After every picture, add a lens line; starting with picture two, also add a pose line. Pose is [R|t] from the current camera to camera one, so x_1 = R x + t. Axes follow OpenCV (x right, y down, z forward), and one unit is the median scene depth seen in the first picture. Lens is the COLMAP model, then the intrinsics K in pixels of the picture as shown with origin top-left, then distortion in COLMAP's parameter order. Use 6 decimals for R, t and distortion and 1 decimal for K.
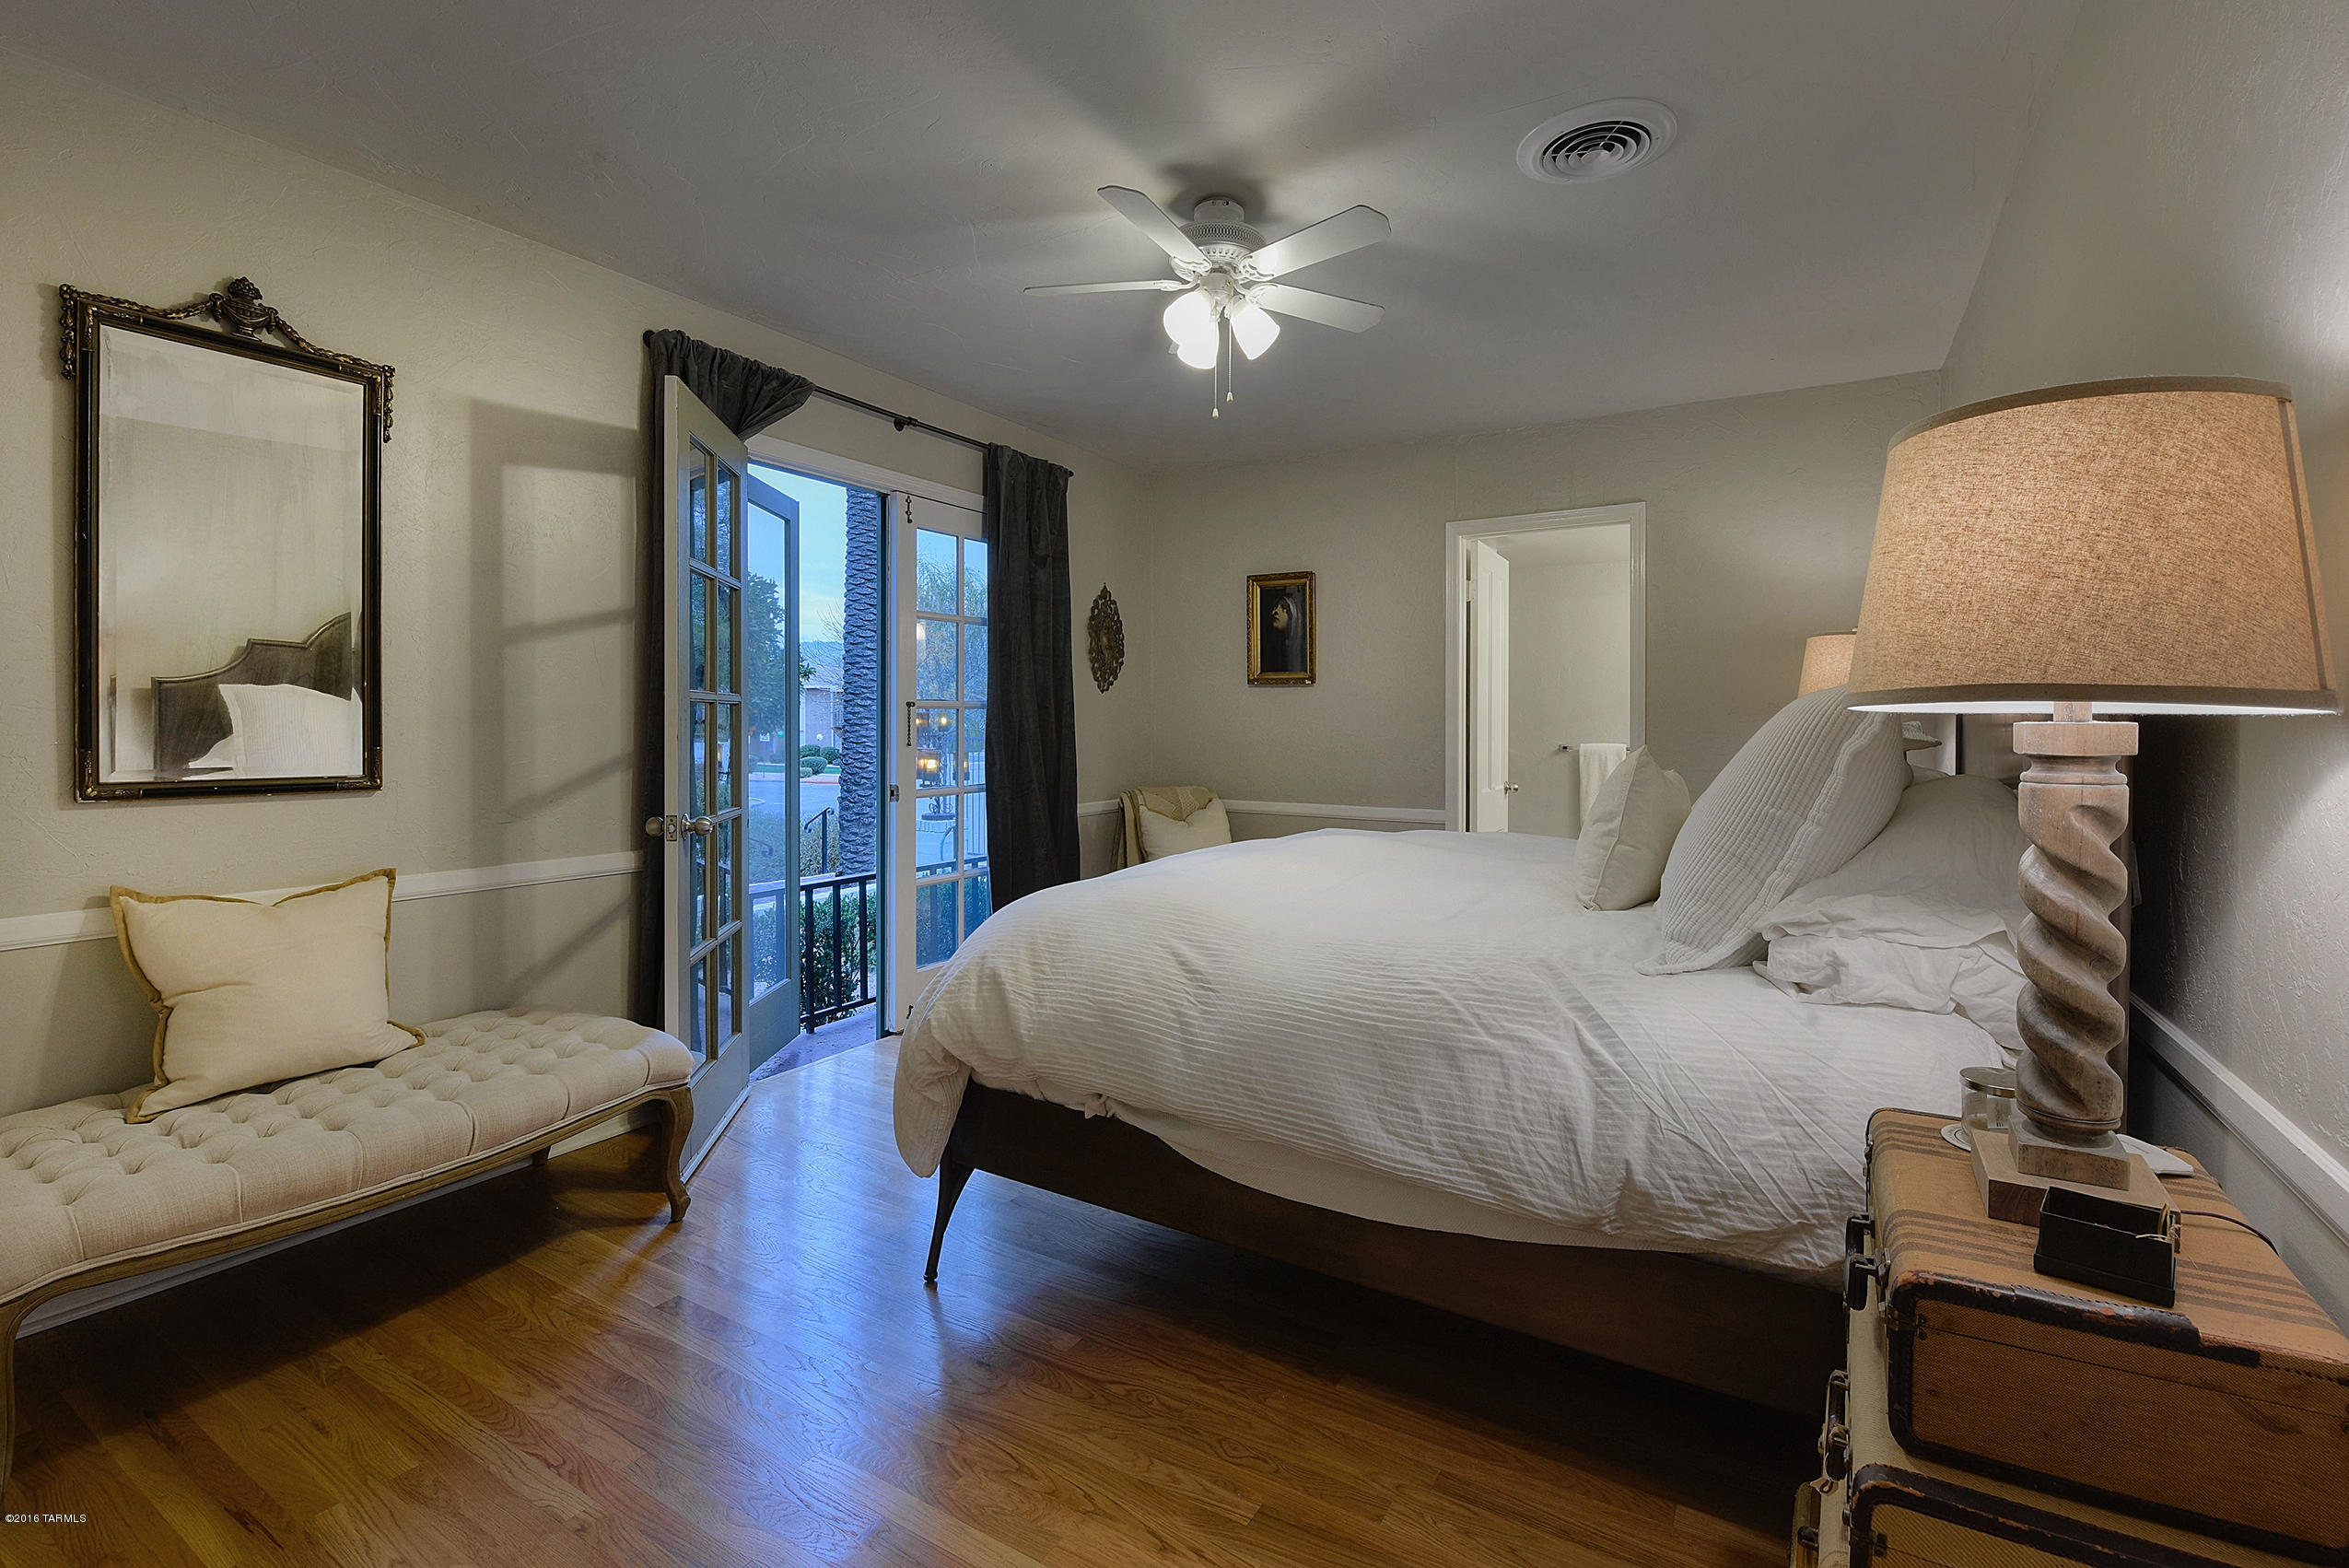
lens RADIAL K [[1101.1, 0, 1176.9], [0, 1101.1, 746.2], [0, 0, 1]] dist [0.002303, -0.007927]
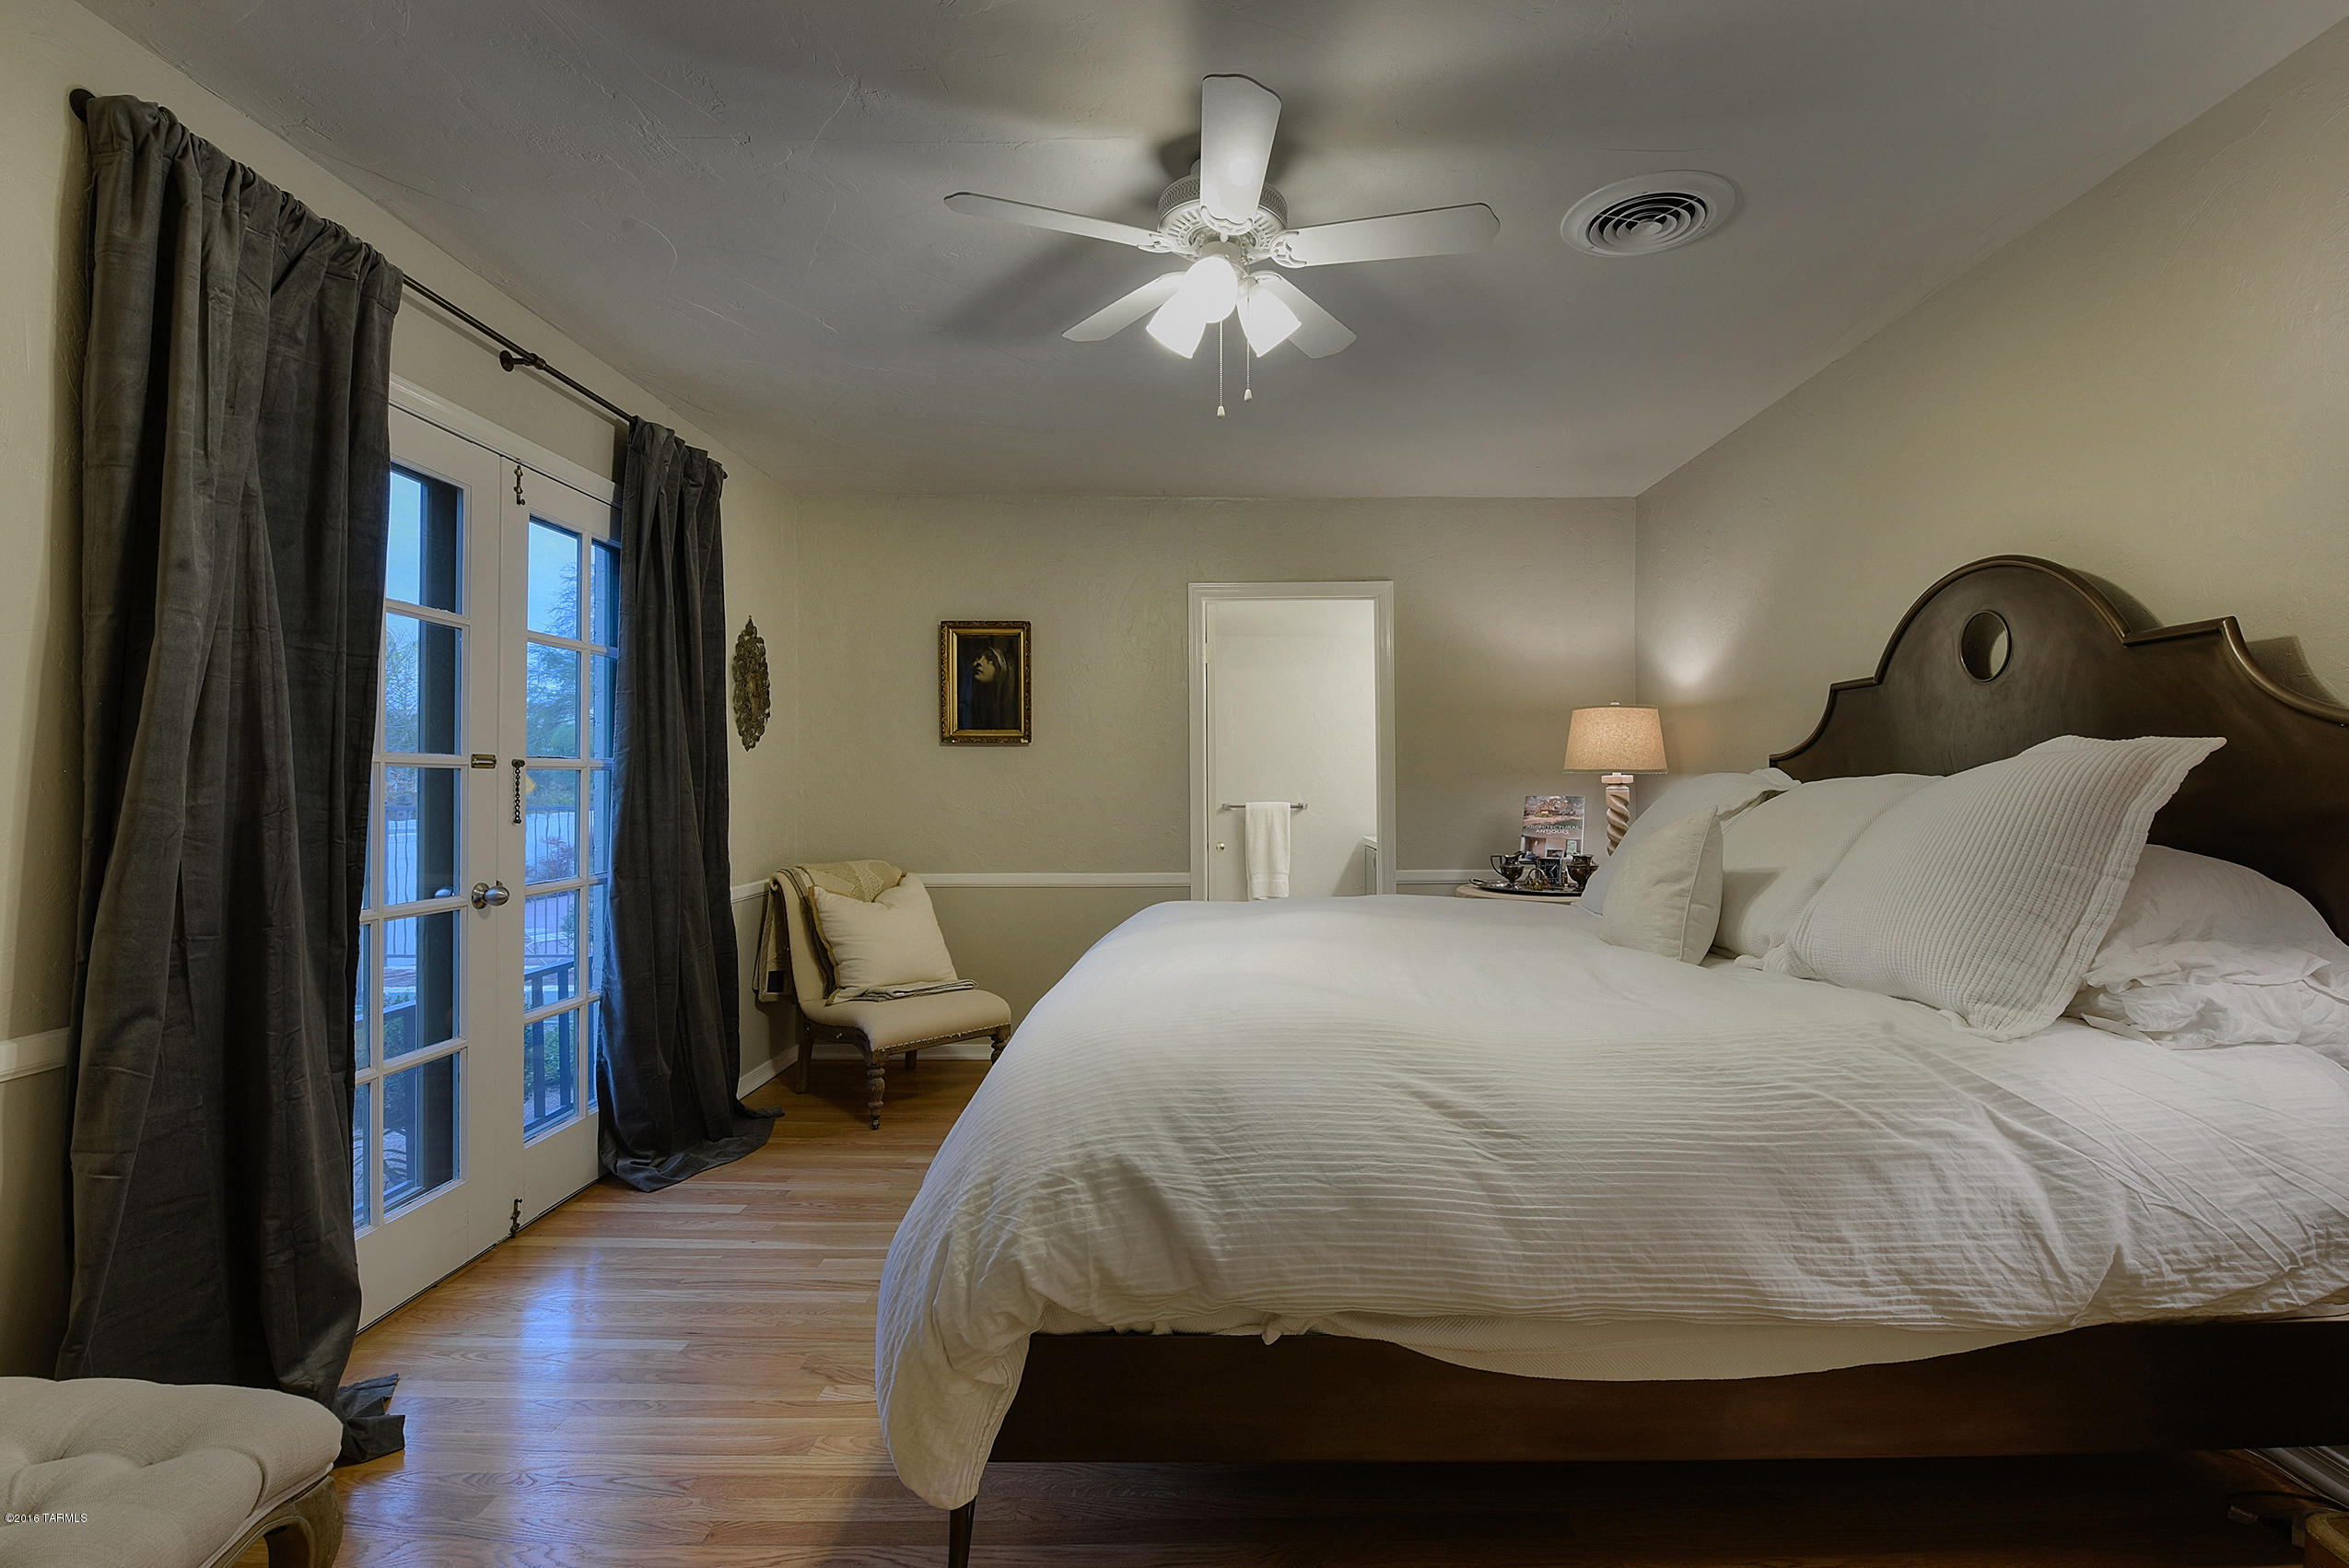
lens RADIAL K [[1009.5, 0, 1239.9], [0, 1009.5, 776.5], [0, 0, 1]] dist [-0.006106, -0.005735]
pose [[0.830044, -0.003055, 0.557690, -0.623959], [0.018455, 0.999588, -0.021991, -0.020724], [-0.557393, 0.028546, 0.829758, 0.623261]]
